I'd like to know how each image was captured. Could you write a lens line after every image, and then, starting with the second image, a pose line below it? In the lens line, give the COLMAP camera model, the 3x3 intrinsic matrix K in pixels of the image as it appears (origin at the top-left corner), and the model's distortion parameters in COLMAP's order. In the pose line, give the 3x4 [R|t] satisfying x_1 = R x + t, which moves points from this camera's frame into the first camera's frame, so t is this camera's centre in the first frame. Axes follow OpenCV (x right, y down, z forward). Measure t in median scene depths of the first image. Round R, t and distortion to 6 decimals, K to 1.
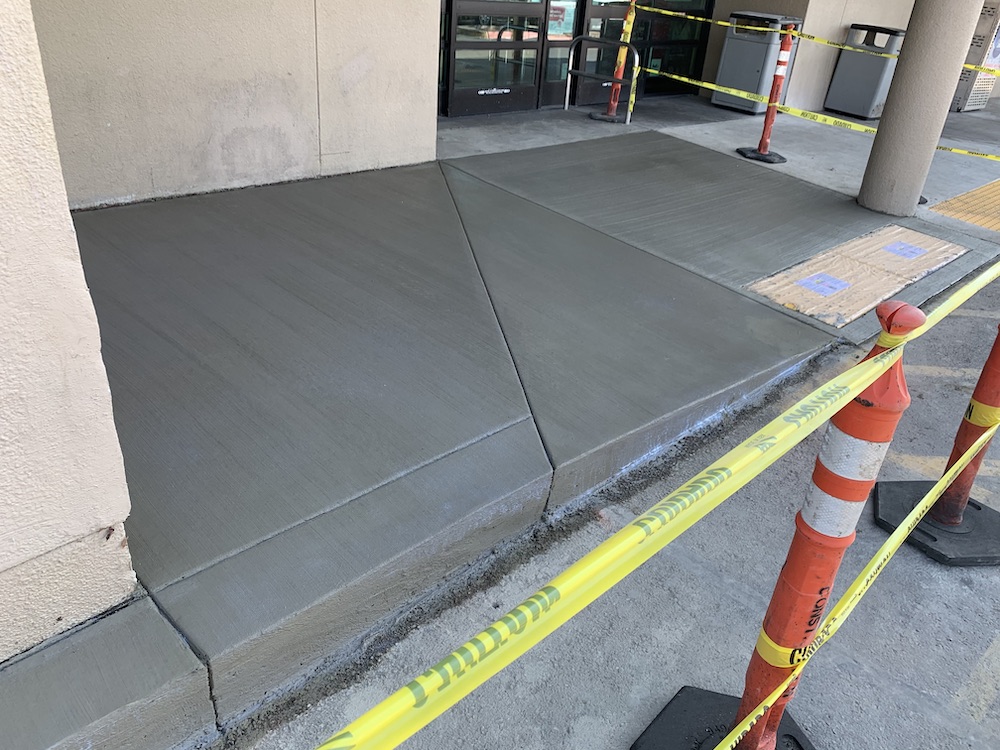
lens RADIAL K [[754.1, 0, 505.6], [0, 754.1, 369.4], [0, 0, 1]] dist [0.010827, 0.000174]
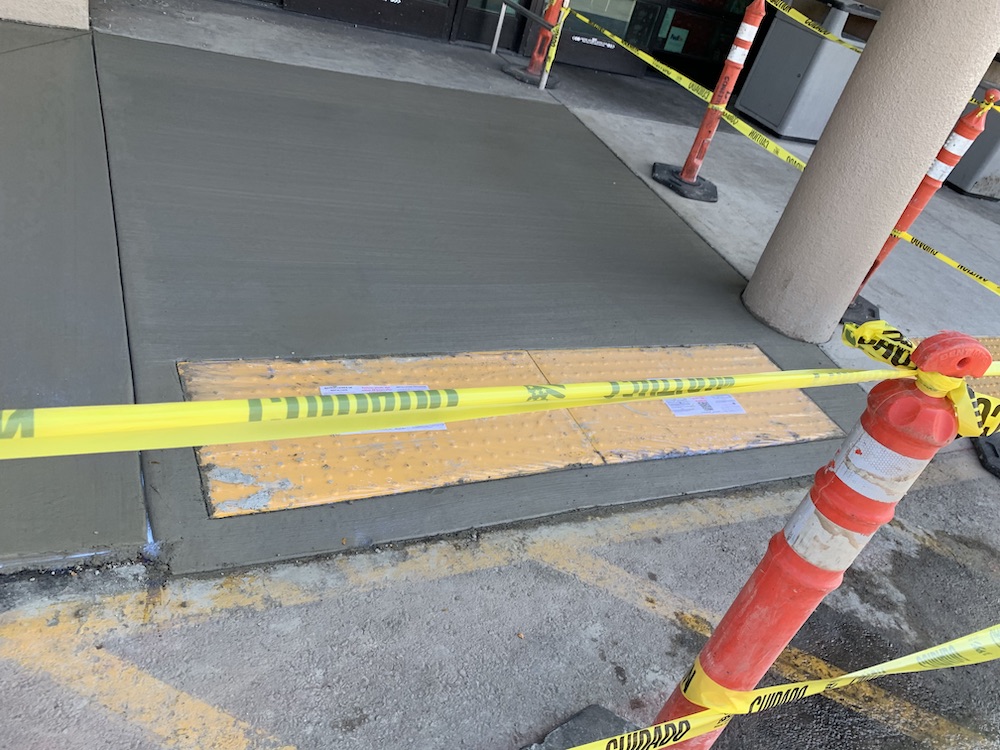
lens RADIAL K [[754.1, 0, 505.6], [0, 754.1, 369.4], [0, 0, 1]] dist [0.010827, 0.000174]
pose [[0.927343, 0.324924, -0.185633, 0.373556], [-0.318548, 0.945740, 0.064056, -0.125606], [0.196374, -0.000269, 0.980529, 0.339807]]
